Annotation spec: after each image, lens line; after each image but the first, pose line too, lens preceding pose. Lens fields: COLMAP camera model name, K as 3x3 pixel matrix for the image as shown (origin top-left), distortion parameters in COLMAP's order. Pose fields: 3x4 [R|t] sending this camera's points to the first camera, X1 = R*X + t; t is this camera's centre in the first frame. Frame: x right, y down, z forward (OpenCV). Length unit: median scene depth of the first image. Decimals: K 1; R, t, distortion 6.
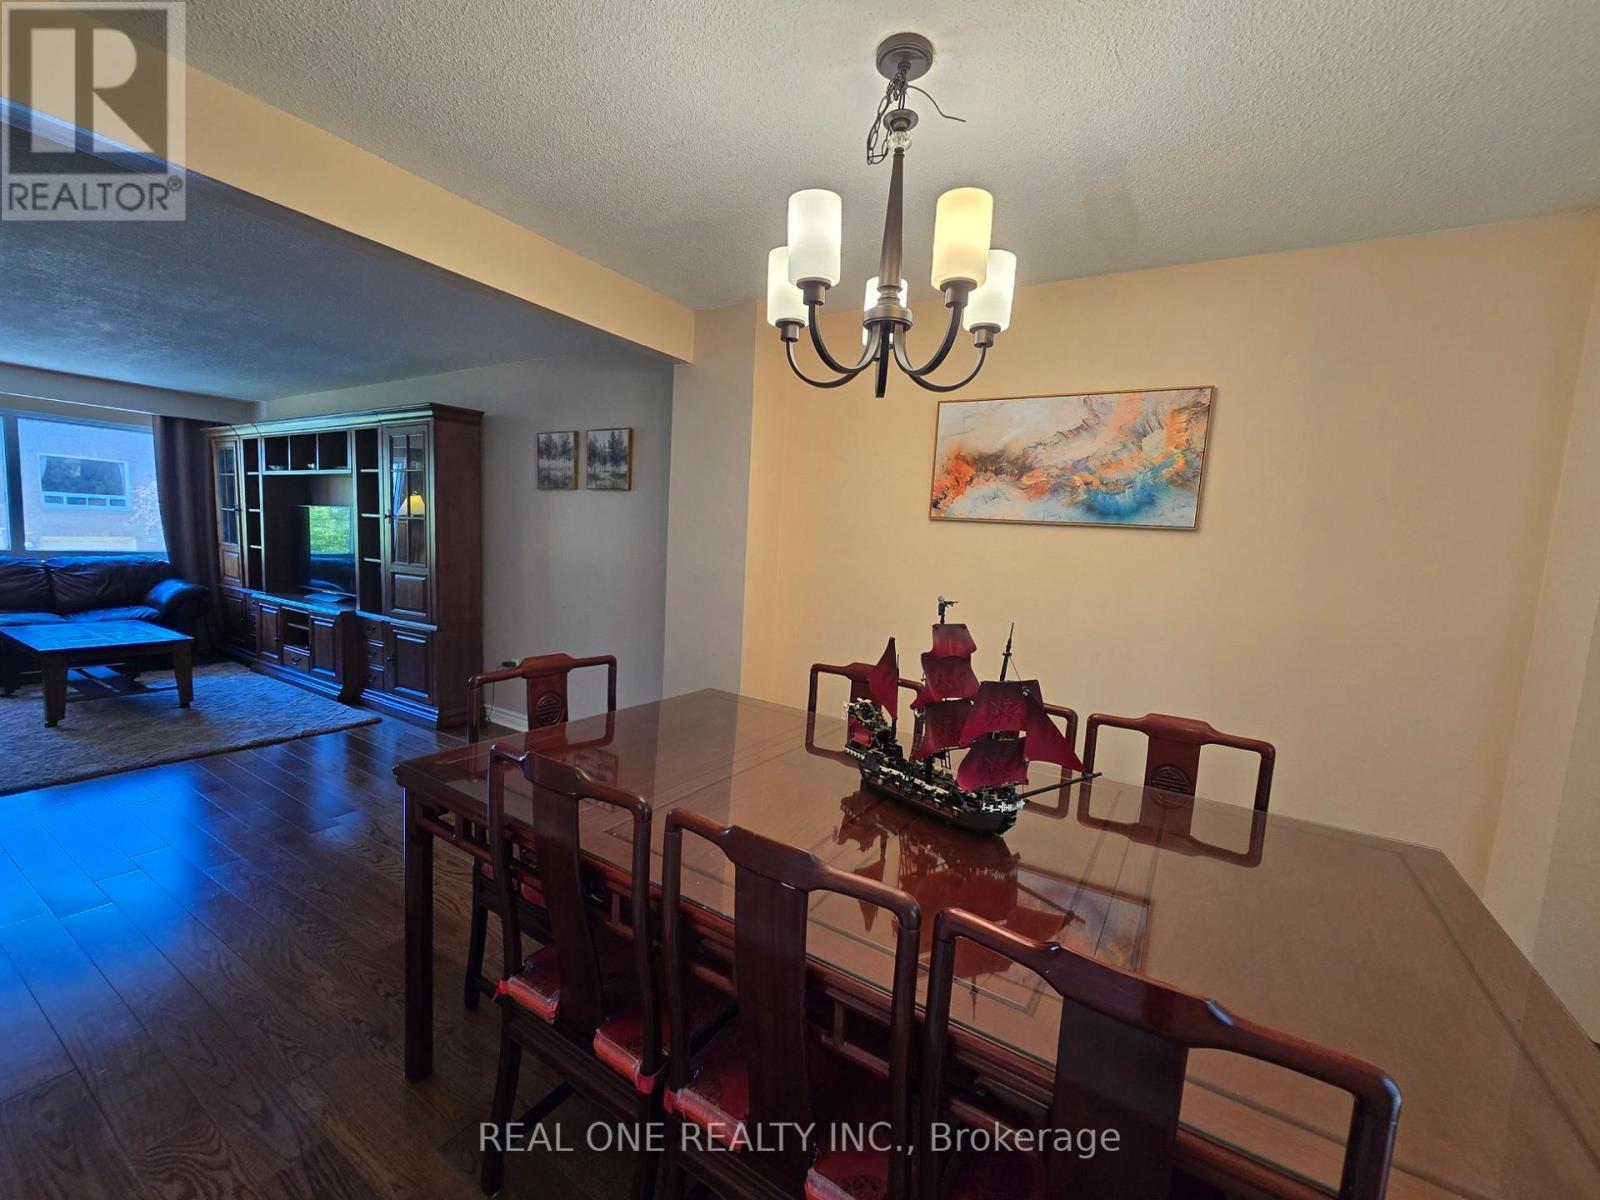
lens RADIAL K [[658.0, 0, 795.2], [0, 658.0, 605.1], [0, 0, 1]] dist [-0.003362, 0.000162]
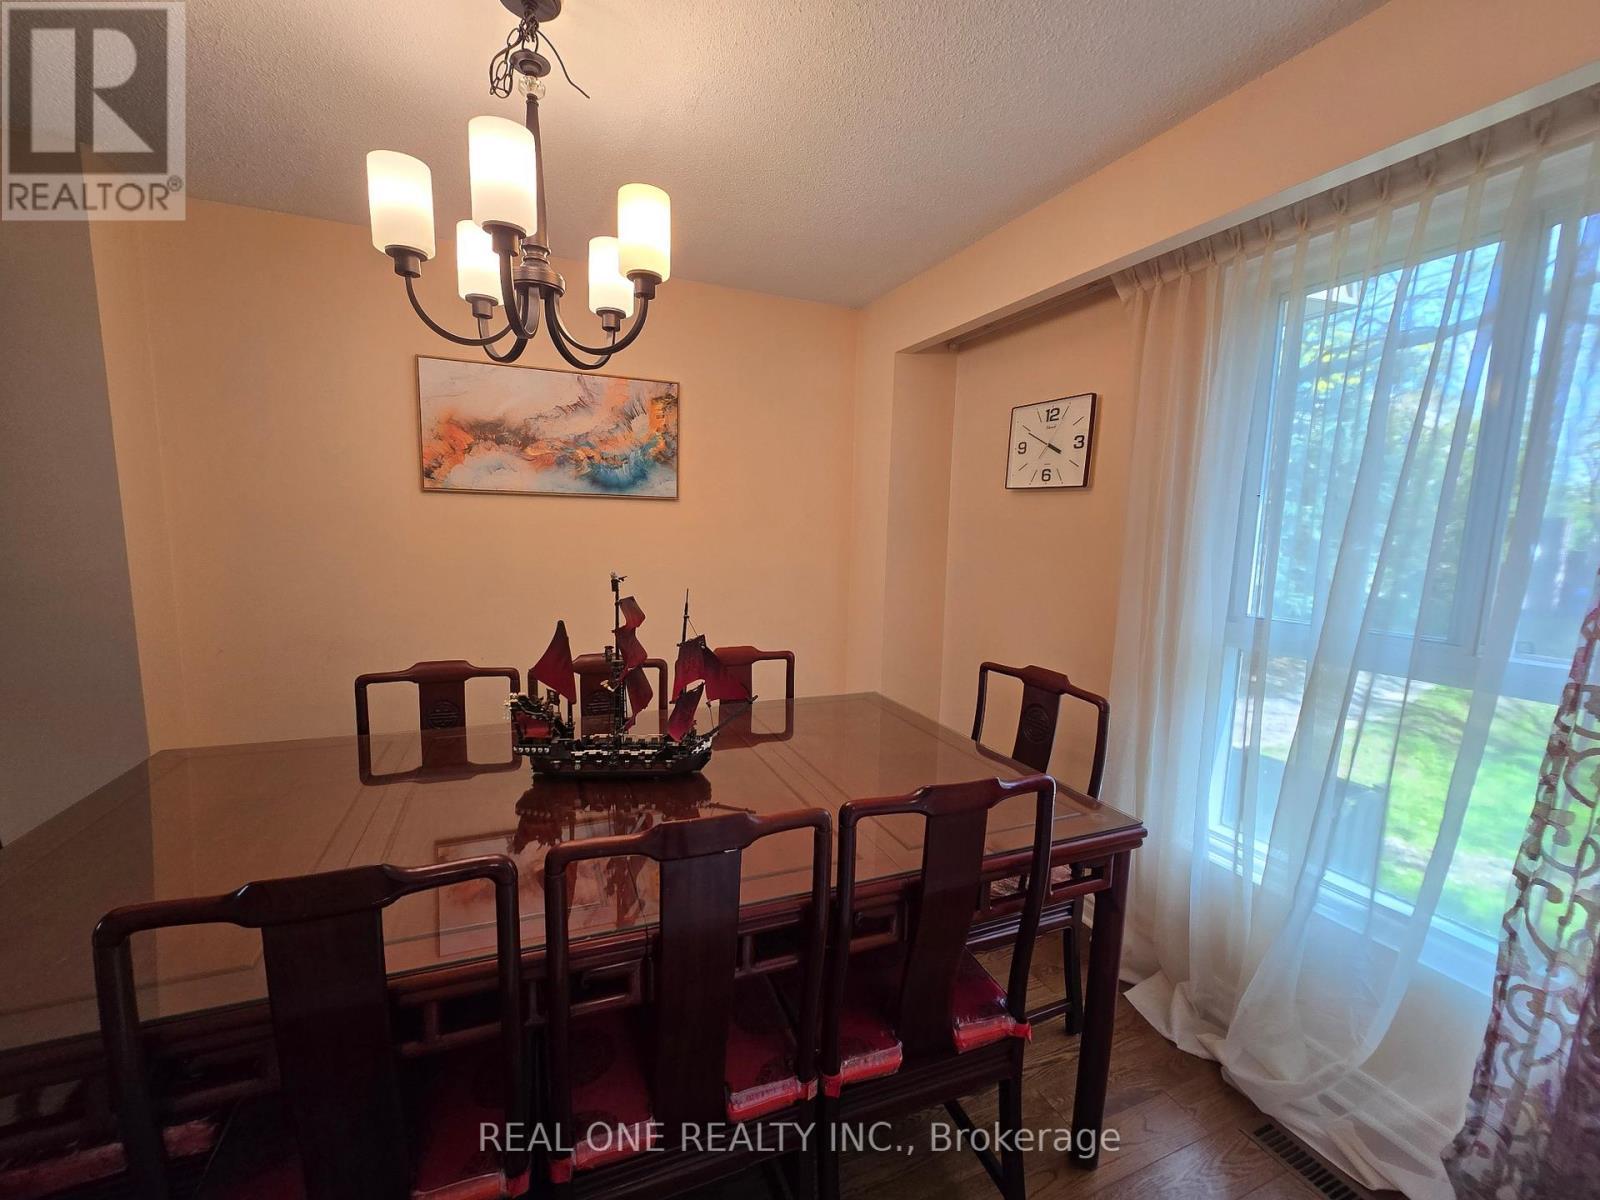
lens RADIAL K [[657.5, 0, 787.7], [0, 657.5, 606.1], [0, 0, 1]] dist [-0.001210, 0.000056]
pose [[0.582864, -0.144481, 0.799622, -0.277044], [0.097204, 0.989397, 0.107917, -0.028528], [-0.806735, 0.014825, 0.590728, 0.101534]]
